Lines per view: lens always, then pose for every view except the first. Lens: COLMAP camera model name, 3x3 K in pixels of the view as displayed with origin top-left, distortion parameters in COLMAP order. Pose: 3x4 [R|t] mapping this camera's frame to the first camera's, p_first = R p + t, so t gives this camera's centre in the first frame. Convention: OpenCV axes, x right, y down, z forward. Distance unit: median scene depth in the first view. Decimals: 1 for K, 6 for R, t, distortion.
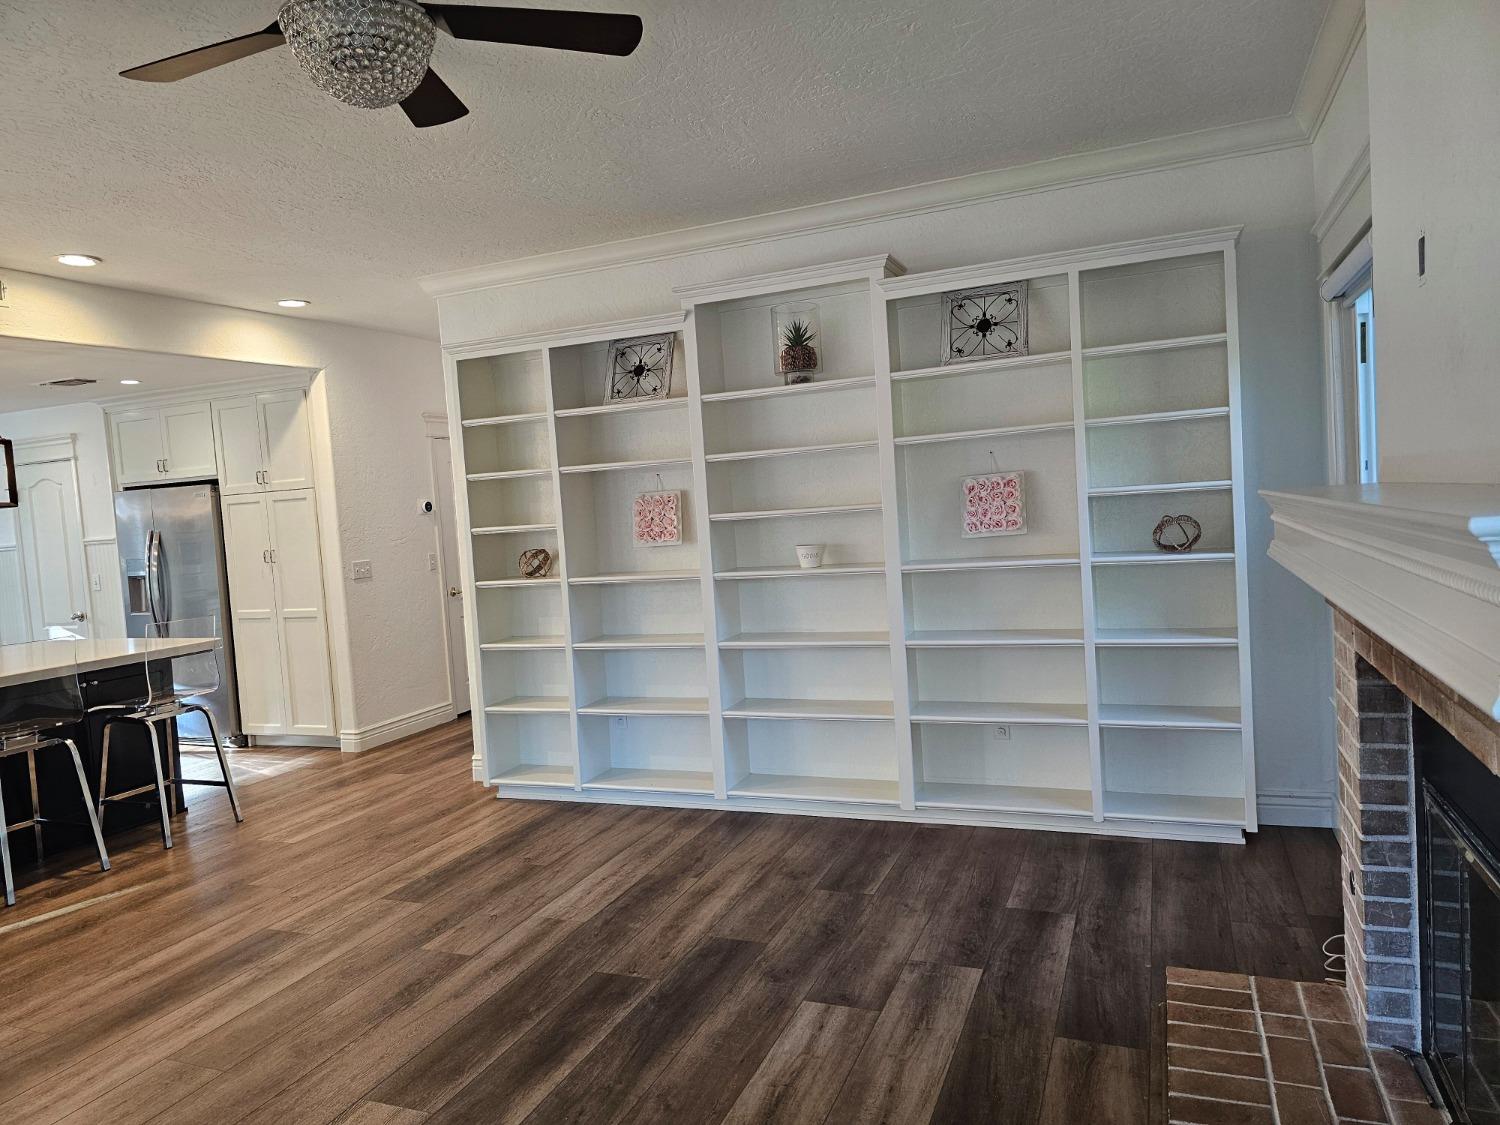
lens RADIAL K [[1005.4, 0, 750.7], [0, 1005.4, 564.6], [0, 0, 1]] dist [0.058783, -0.052994]
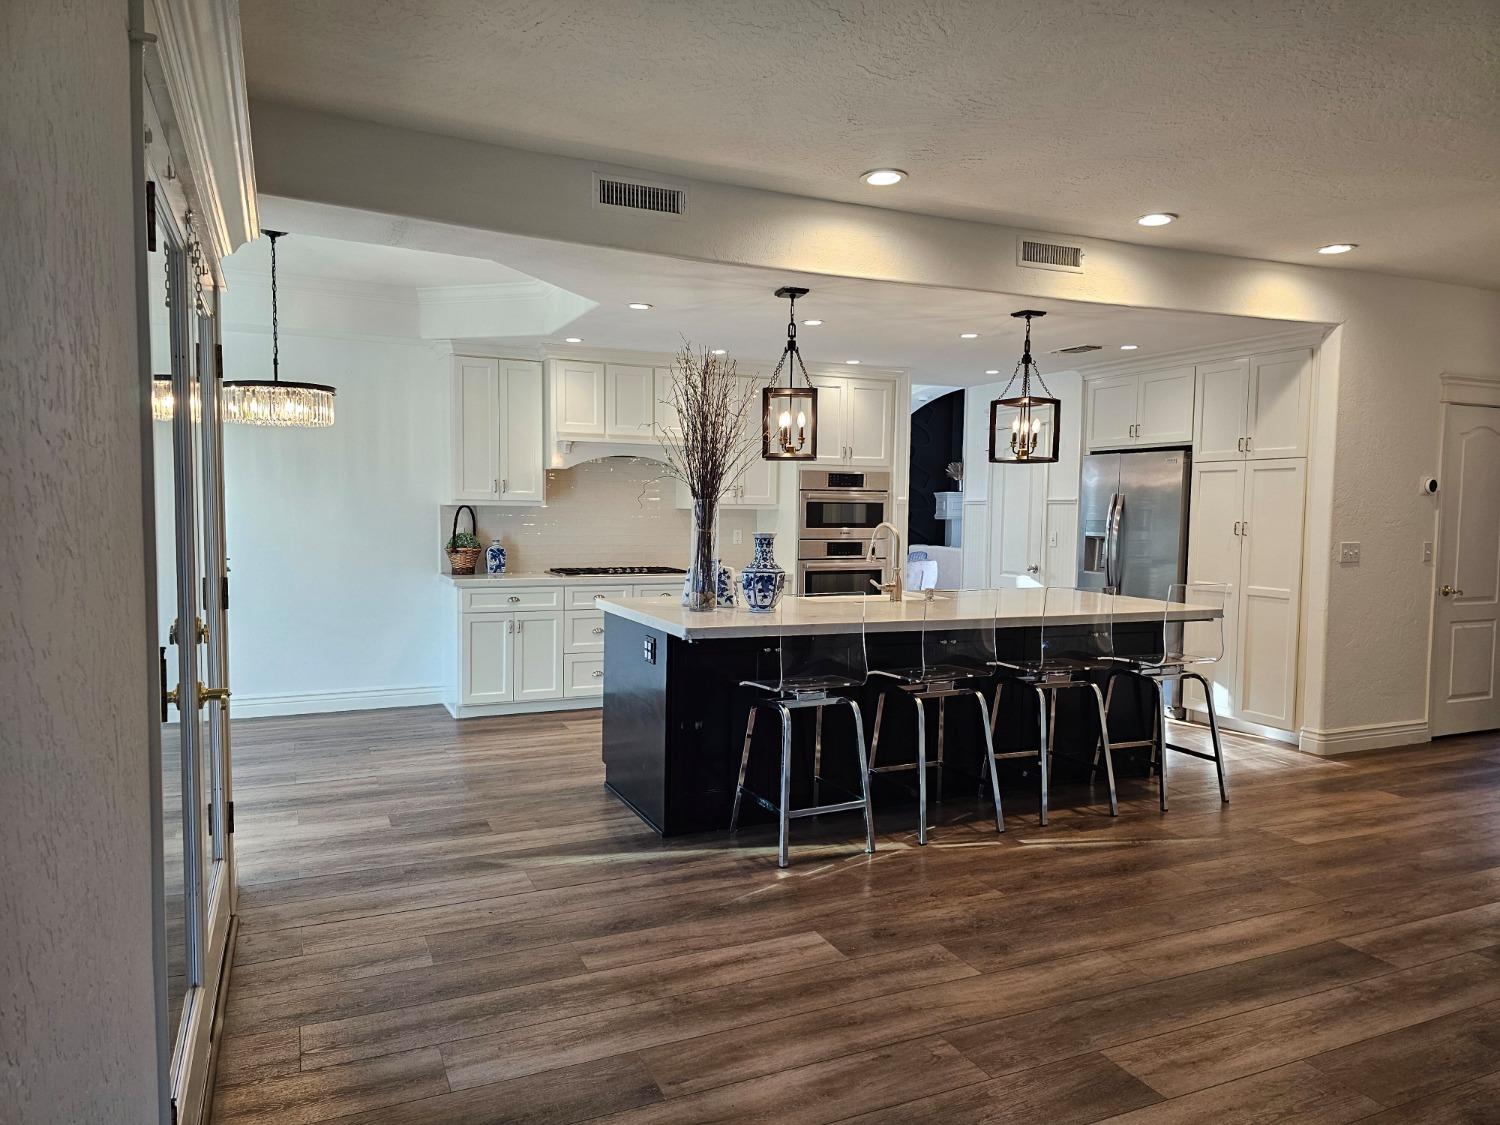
lens RADIAL K [[1010.1, 0, 738.5], [0, 1010.1, 573.3], [0, 0, 1]] dist [0.052330, -0.053141]
pose [[0.718621, 0.118084, -0.685303, -0.238269], [-0.100689, 0.992761, 0.065478, 0.028080], [0.688074, 0.021949, 0.725309, -0.013121]]
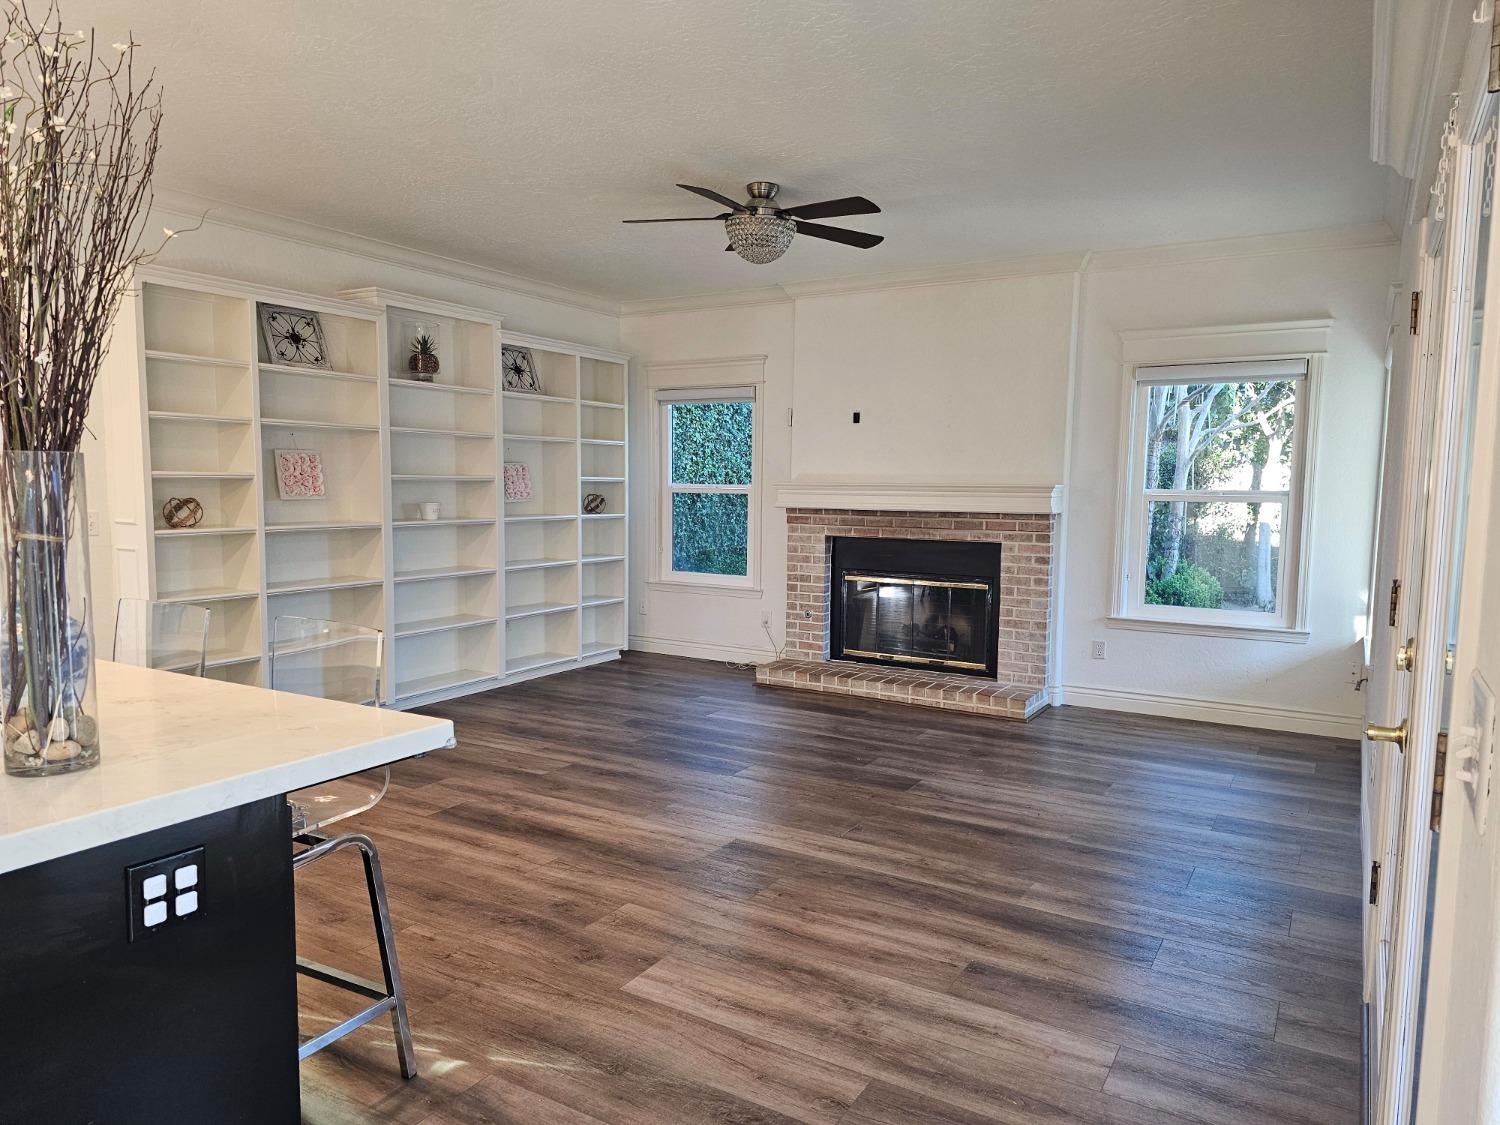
lens RADIAL K [[1000.7, 0, 750.3], [0, 1000.7, 576.2], [0, 0, 1]] dist [0.072335, -0.069966]
pose [[0.147303, -0.029037, 0.988665, -1.314704], [0.039242, 0.998954, 0.023493, 0.069592], [-0.988313, 0.035337, 0.148288, 0.408527]]
